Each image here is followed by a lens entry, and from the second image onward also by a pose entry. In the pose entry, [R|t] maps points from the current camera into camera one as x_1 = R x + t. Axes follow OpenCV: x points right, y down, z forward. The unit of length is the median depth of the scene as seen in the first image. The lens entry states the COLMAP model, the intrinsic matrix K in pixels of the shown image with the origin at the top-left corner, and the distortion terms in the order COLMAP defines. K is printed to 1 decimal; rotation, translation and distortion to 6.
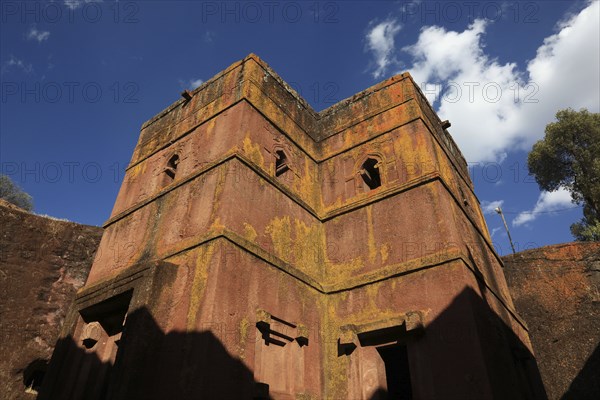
lens RADIAL K [[401.9, 0, 300.0], [0, 401.9, 200.0], [0, 0, 1]] dist [-0.127142, 0.069001]
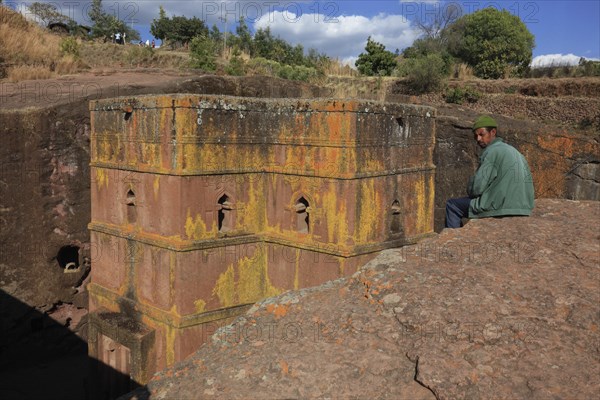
lens RADIAL K [[467.4, 0, 288.4], [0, 467.4, 200.6], [0, 0, 1]] dist [-0.009397, -0.003058]
pose [[0.995912, -0.000794, -0.090327, 0.149479], [0.058293, 0.769522, 0.635955, -0.552656], [0.069003, -0.638620, 0.766422, 0.000611]]
